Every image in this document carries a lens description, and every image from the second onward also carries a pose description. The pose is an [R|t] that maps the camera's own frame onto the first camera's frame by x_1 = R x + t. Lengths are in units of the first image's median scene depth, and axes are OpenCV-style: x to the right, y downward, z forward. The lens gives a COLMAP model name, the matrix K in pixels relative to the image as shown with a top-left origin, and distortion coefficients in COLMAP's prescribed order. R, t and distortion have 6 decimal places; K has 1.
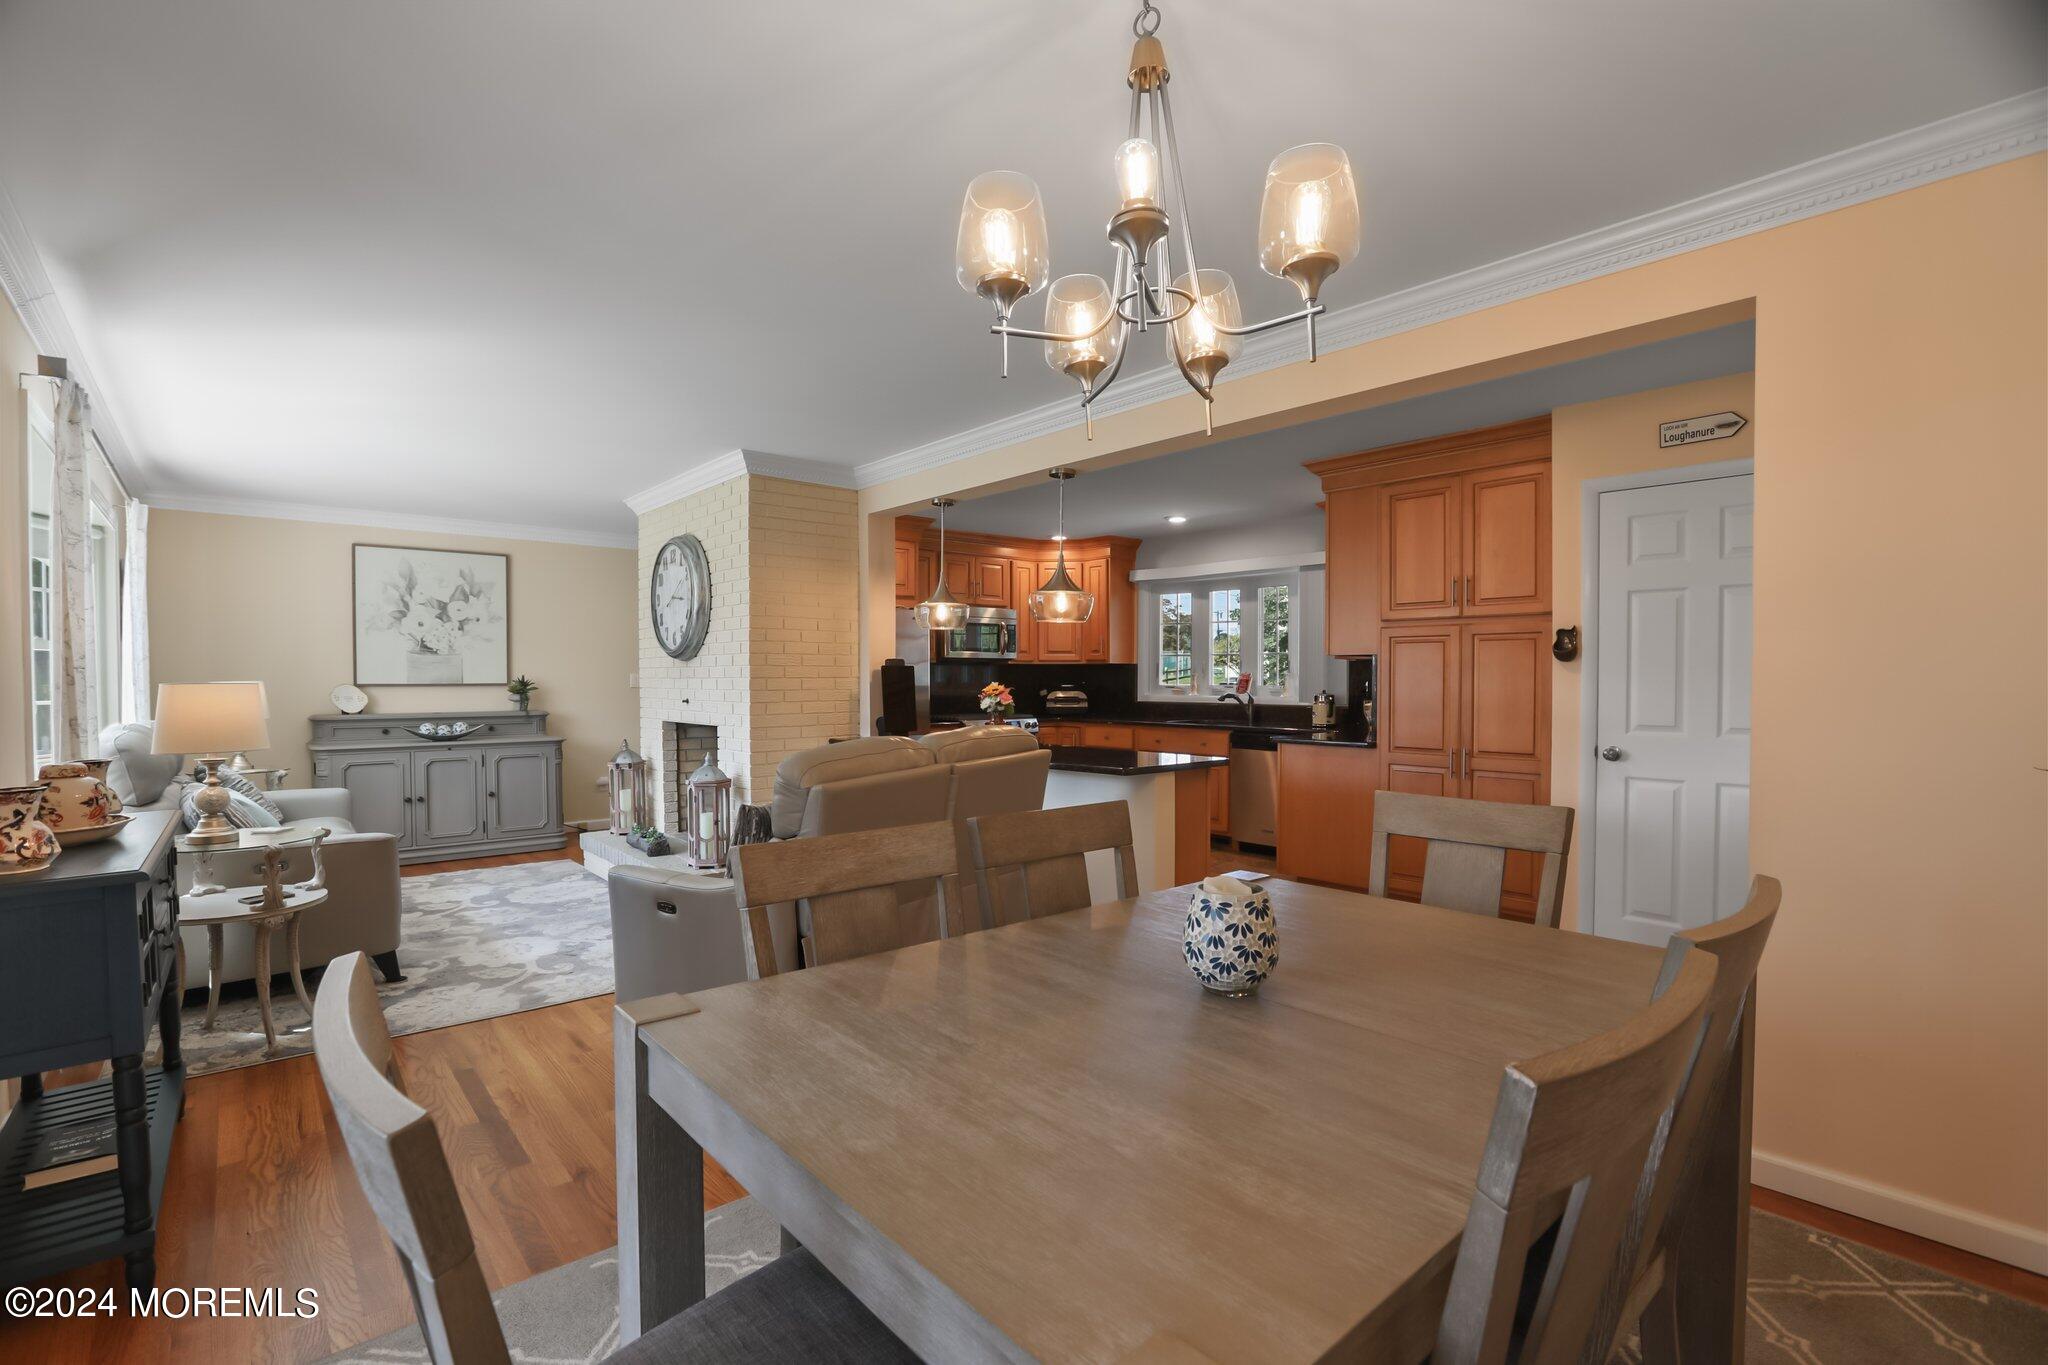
lens RADIAL K [[919.6, 0, 1008.0], [0, 919.6, 695.2], [0, 0, 1]] dist [-0.025742, 0.001023]
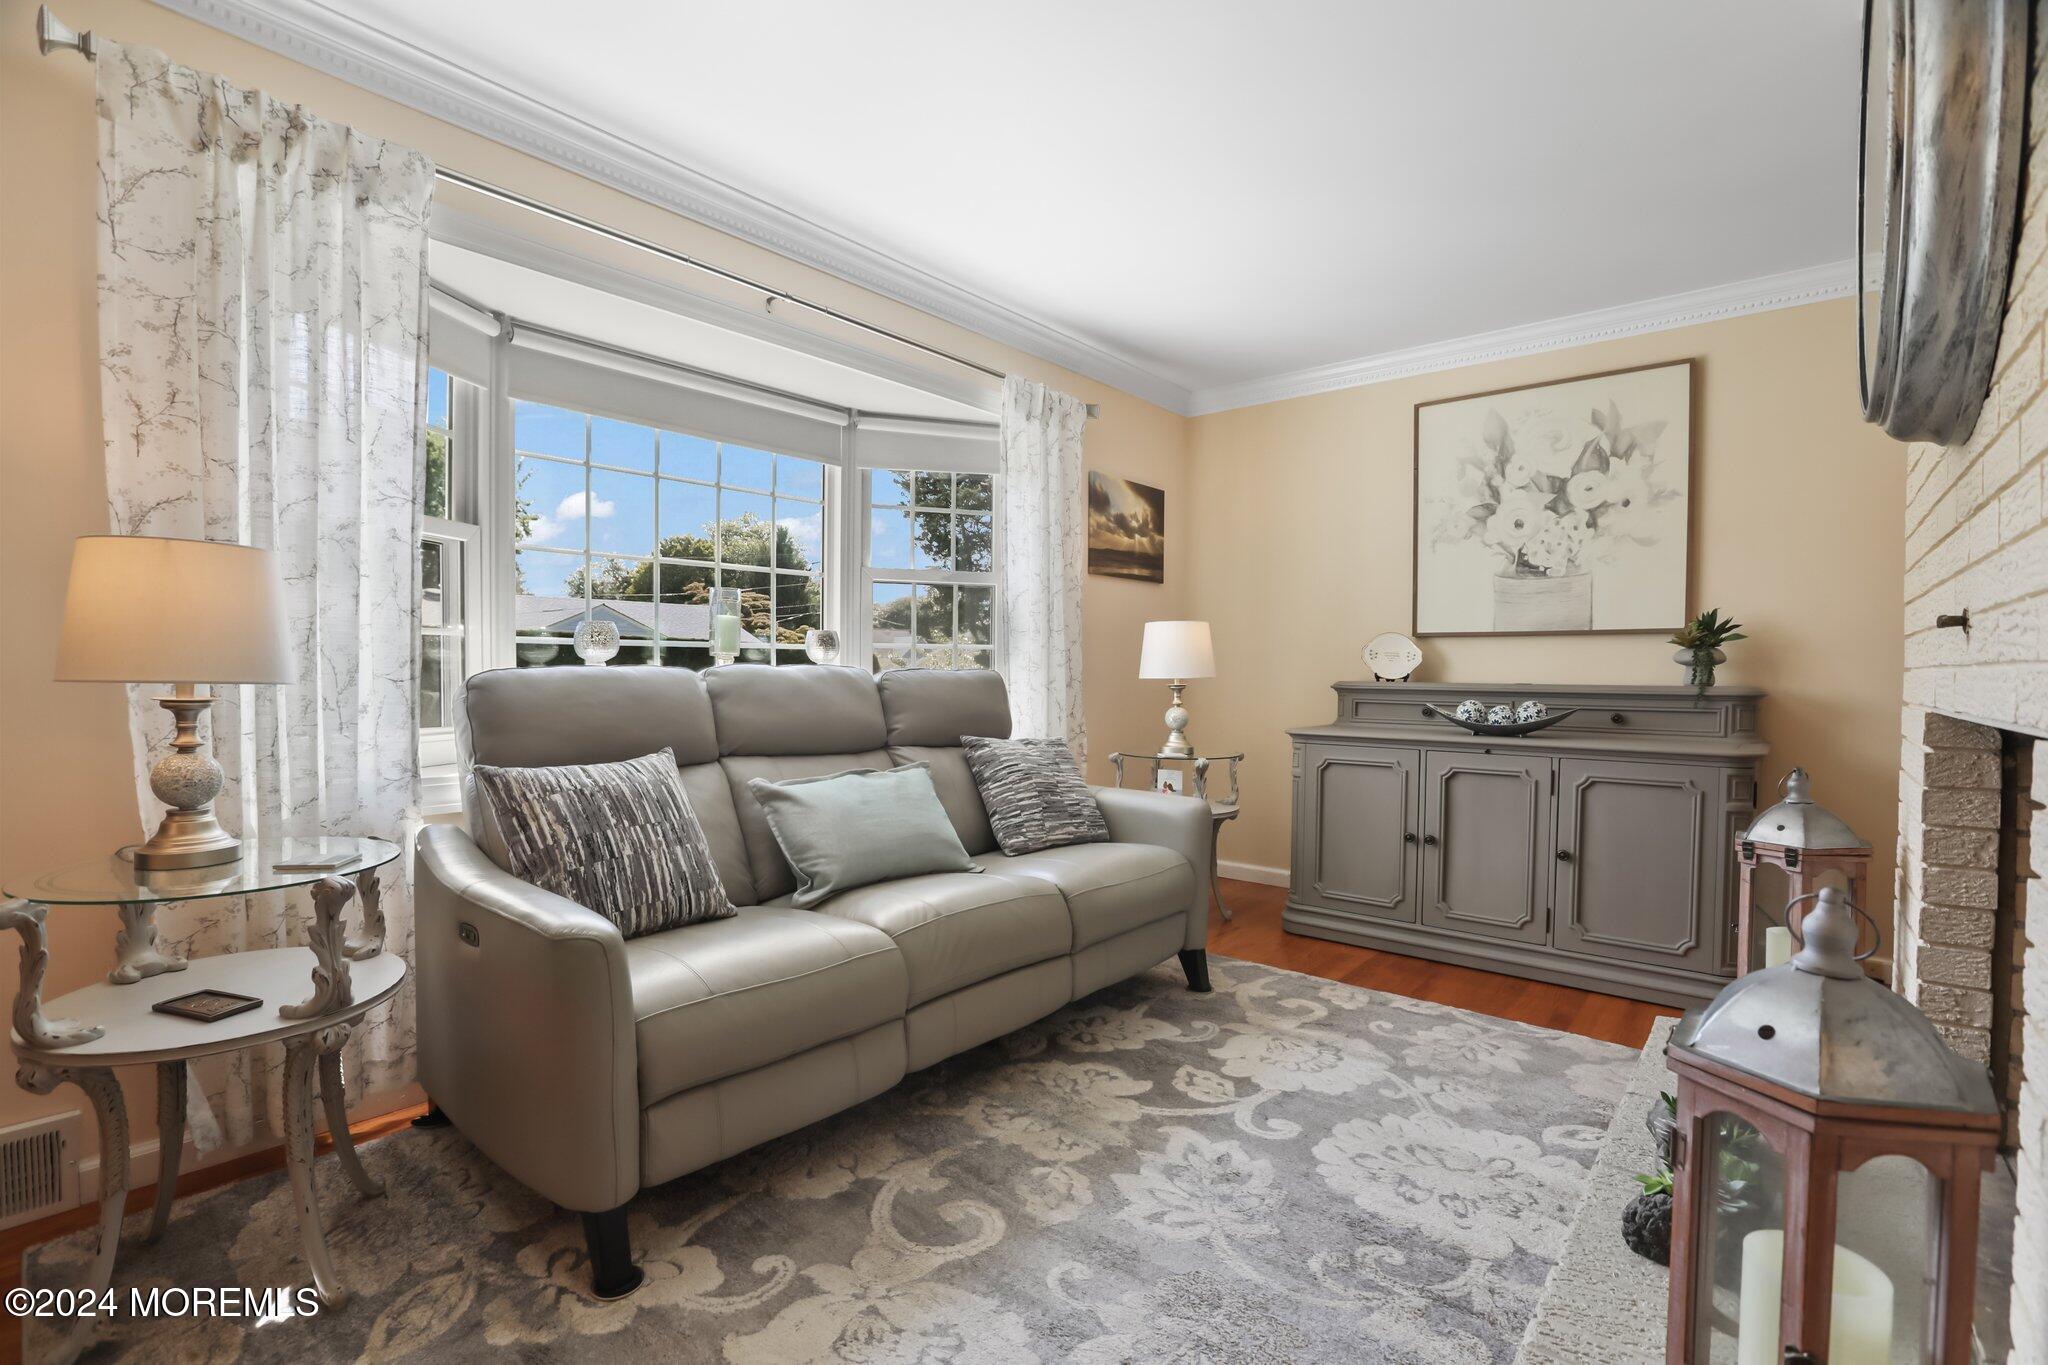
lens RADIAL K [[919.6, 0, 1023.6], [0, 919.6, 694.6], [0, 0, 1]] dist [-0.025742, 0.001023]
pose [[0.164420, 0.023410, -0.986113, -0.147887], [-0.029080, 0.999399, 0.018877, 0.024528], [0.985962, 0.025573, 0.165002, 0.627548]]
